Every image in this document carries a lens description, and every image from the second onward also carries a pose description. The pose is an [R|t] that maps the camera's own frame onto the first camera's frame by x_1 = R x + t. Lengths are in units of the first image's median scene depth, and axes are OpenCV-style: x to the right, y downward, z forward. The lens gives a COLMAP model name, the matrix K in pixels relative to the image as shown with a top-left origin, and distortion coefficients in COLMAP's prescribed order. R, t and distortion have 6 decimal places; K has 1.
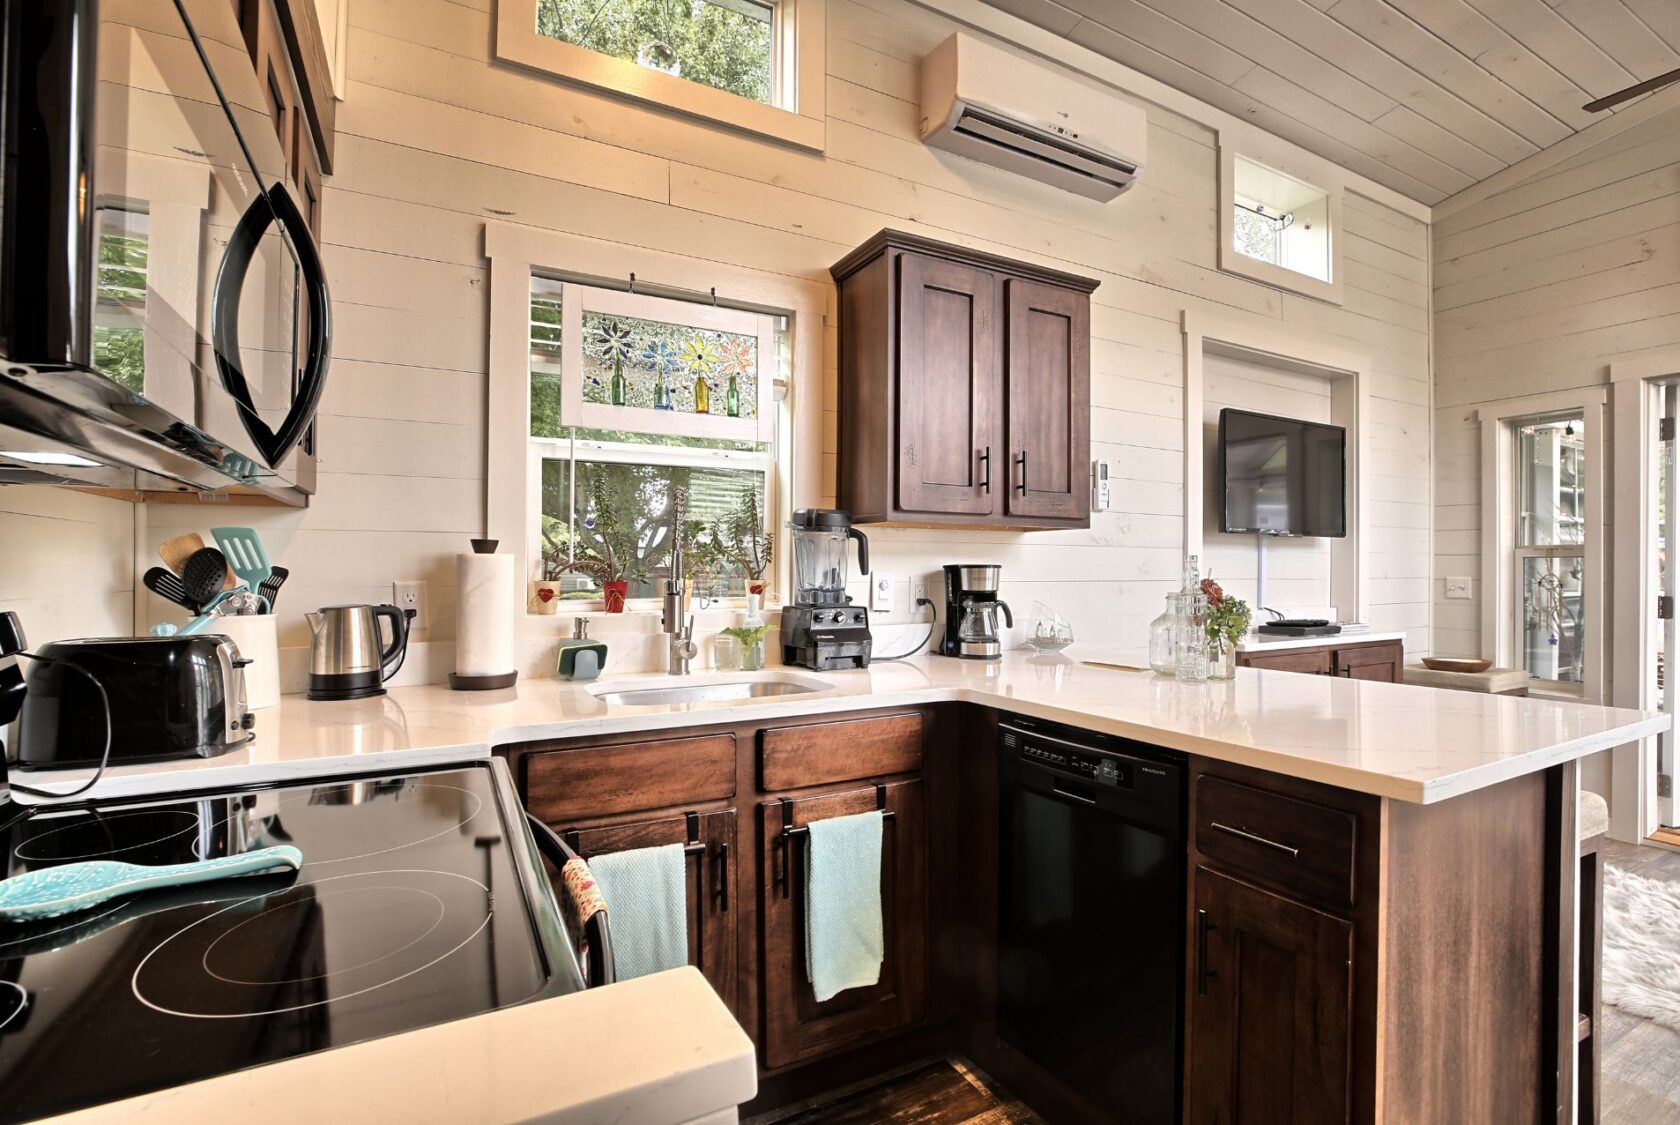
lens RADIAL K [[772.4, 0, 842.3], [0, 772.4, 564.7], [0, 0, 1]] dist [-0.045411, 0.013257]
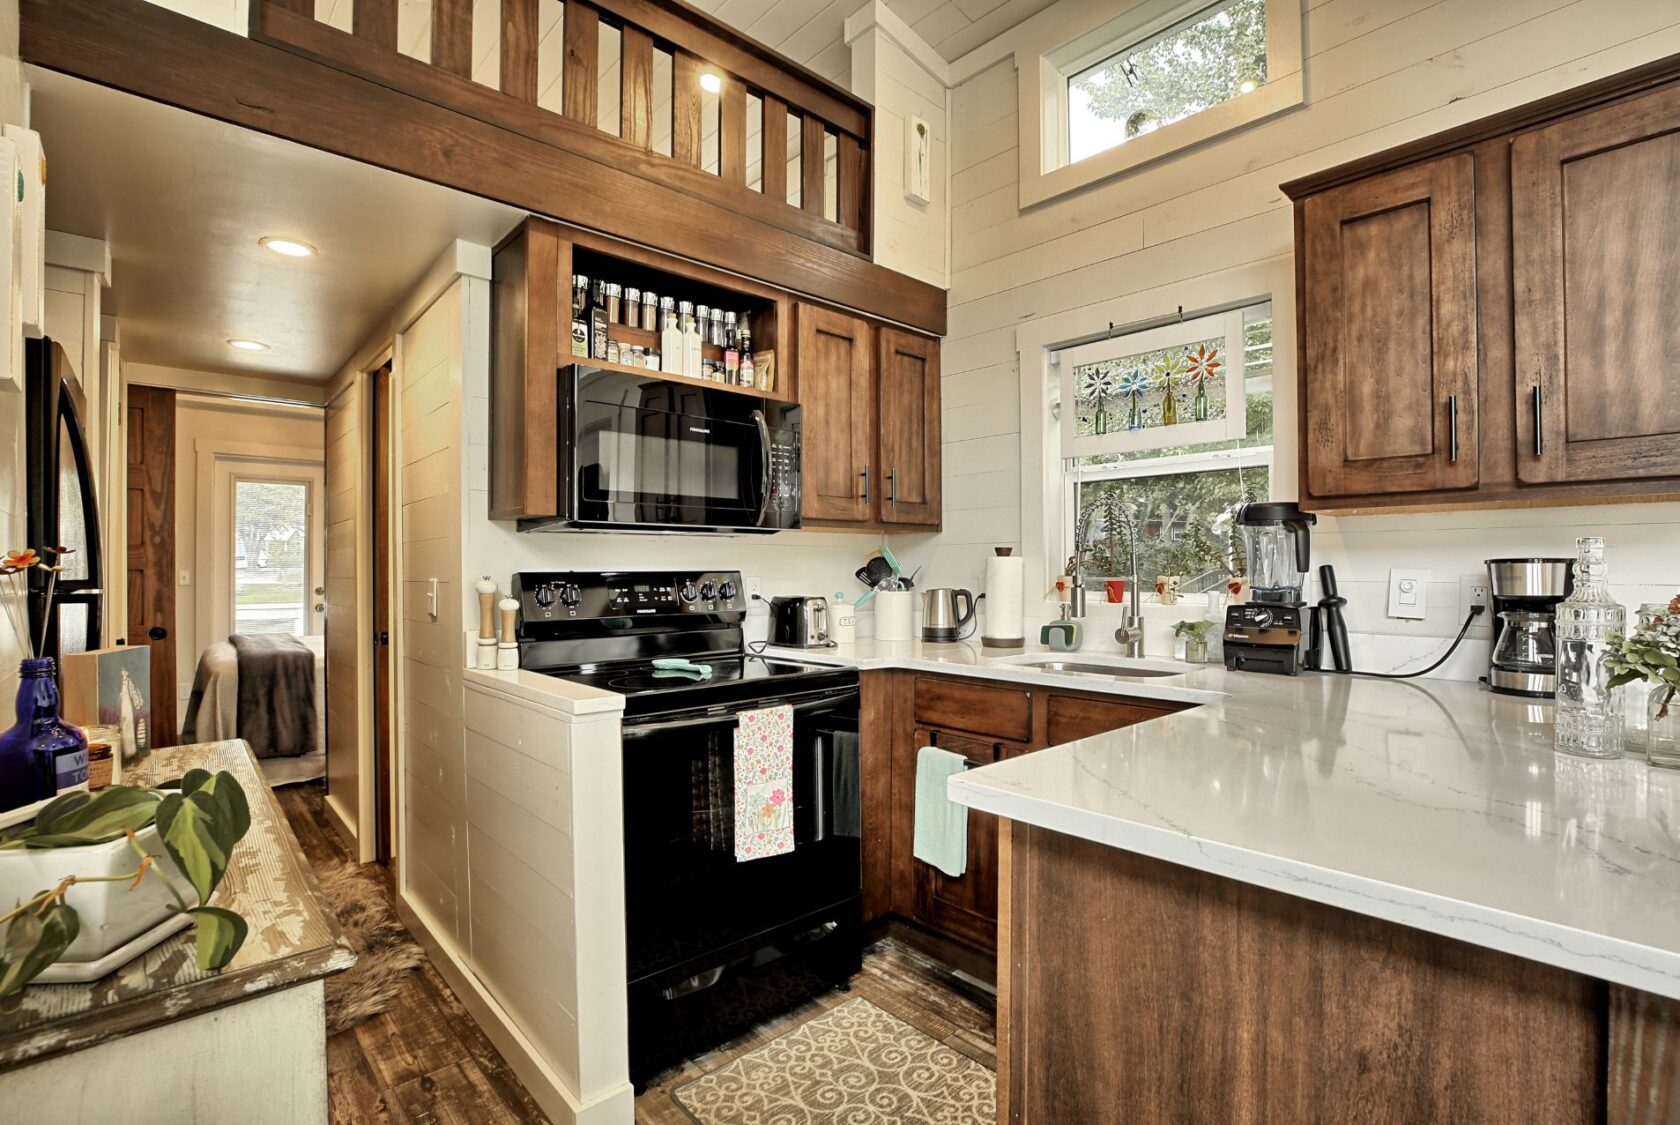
lens RADIAL K [[772.4, 0, 842.3], [0, 772.4, 564.7], [0, 0, 1]] dist [-0.045411, 0.013257]
pose [[0.245760, -0.007298, -0.969303, 0.770917], [0.005037, 0.999968, -0.006251, 0.007830], [0.969318, -0.003346, 0.245789, 0.280303]]
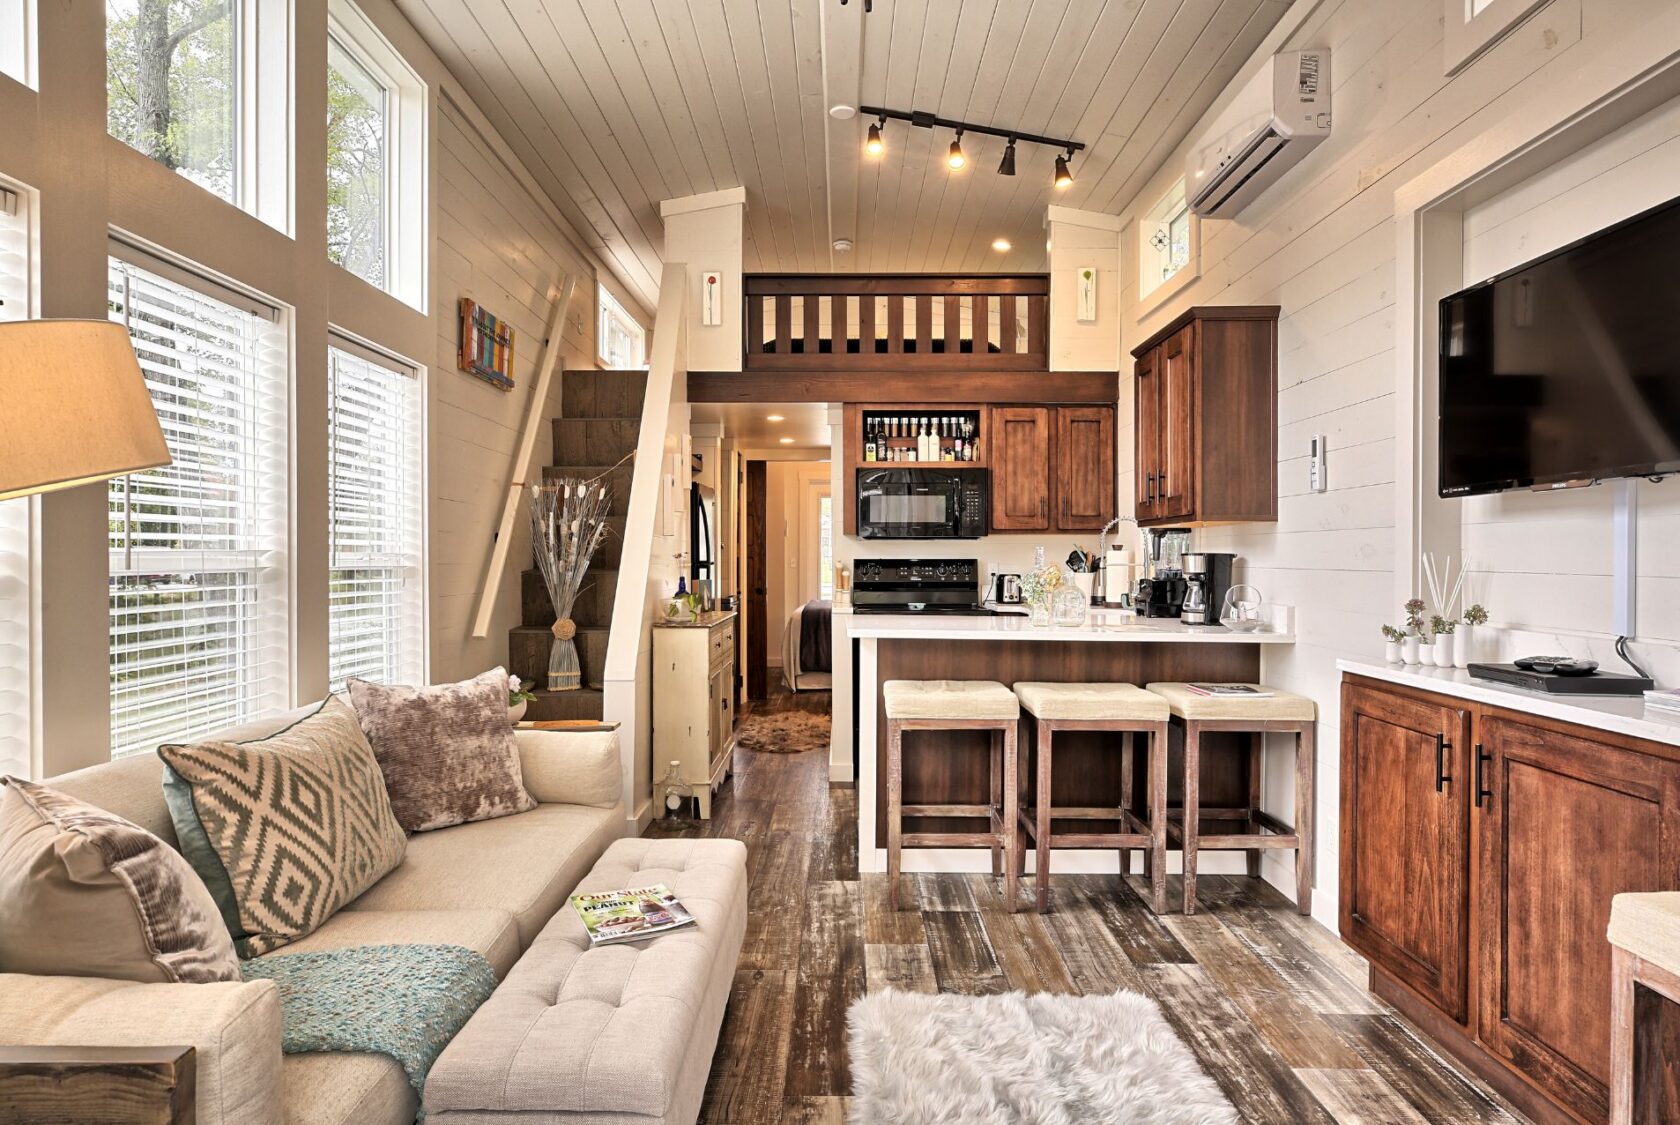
lens RADIAL K [[1003.2, 0, 840.0], [0, 1003.2, 562.5], [0, 0, 1]] dist [-0.005114, 0.001064]
pose [[-0.477099, 0.001519, -0.878848, 2.248696], [0.000746, 0.999999, 0.001324, 0.014917], [0.878849, -0.000024, -0.477100, 1.467850]]
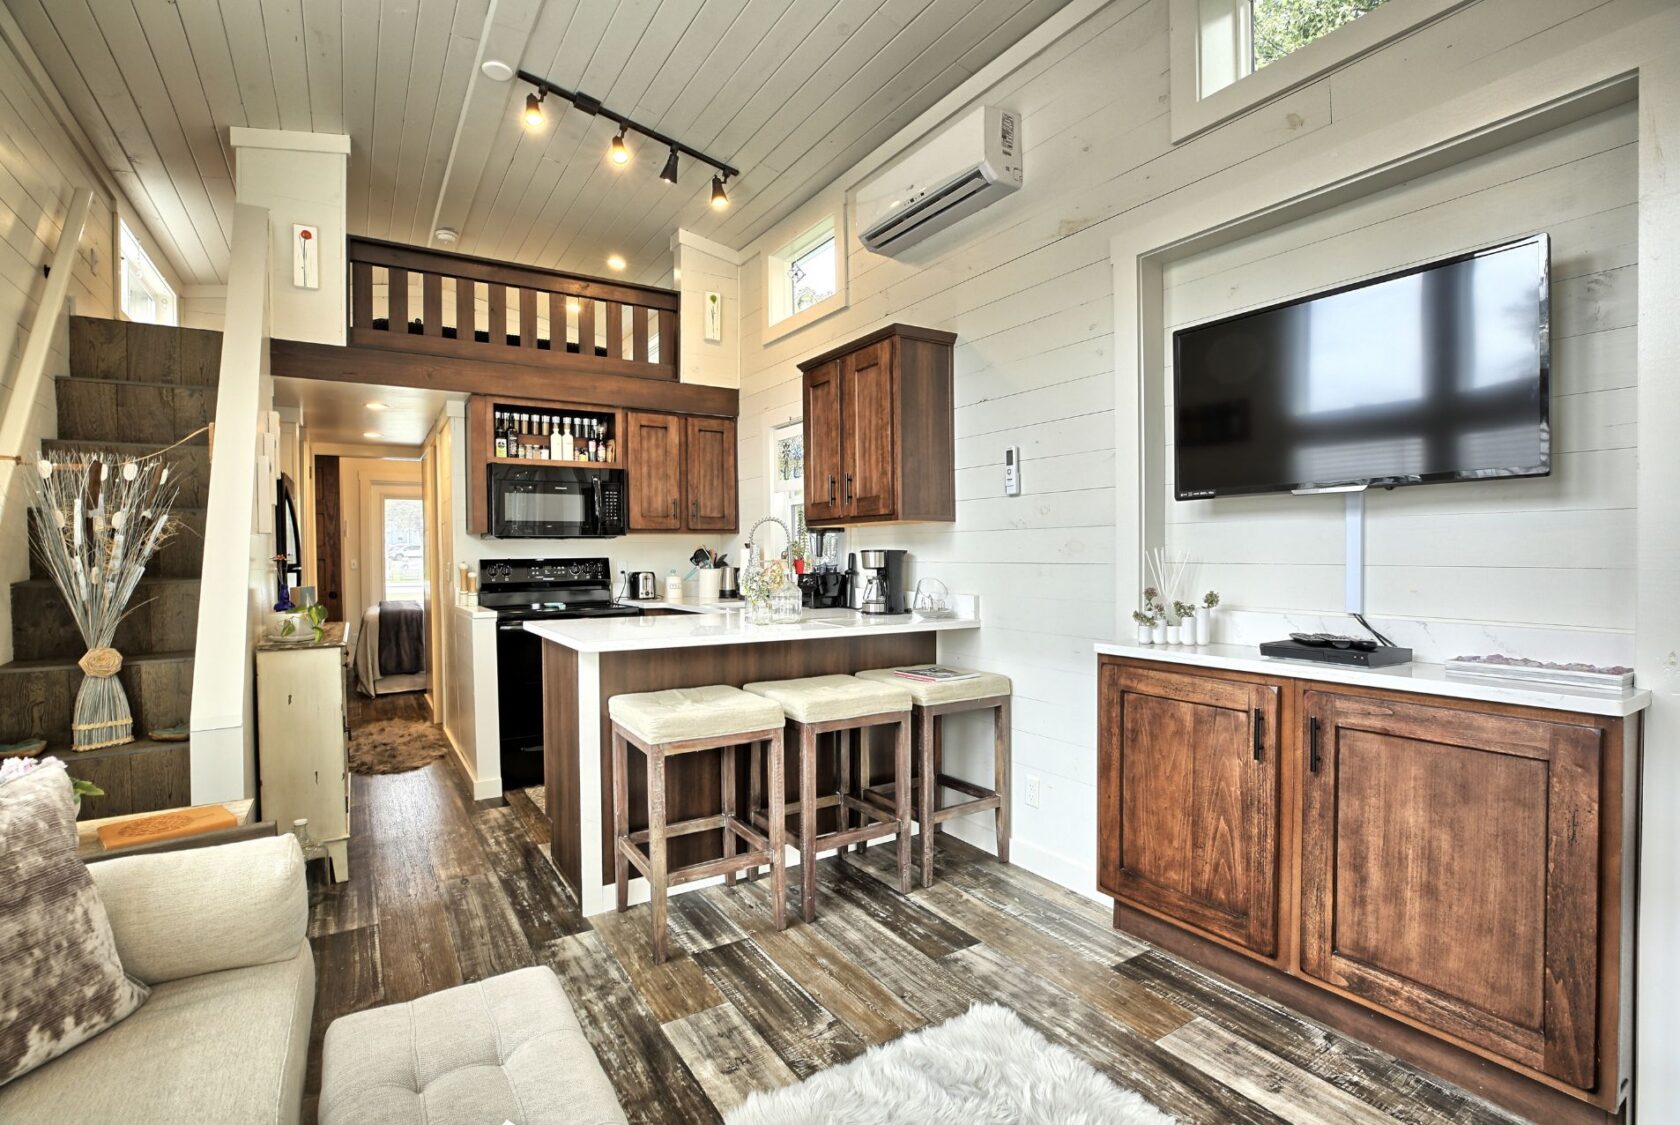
lens RADIAL K [[772.4, 0, 842.3], [0, 772.4, 564.7], [0, 0, 1]] dist [-0.045411, 0.013257]
pose [[0.080453, 0.012114, -0.996685, 1.861826], [0.013166, 0.999826, 0.013214, 0.008743], [0.996671, -0.014186, 0.080279, 0.942785]]
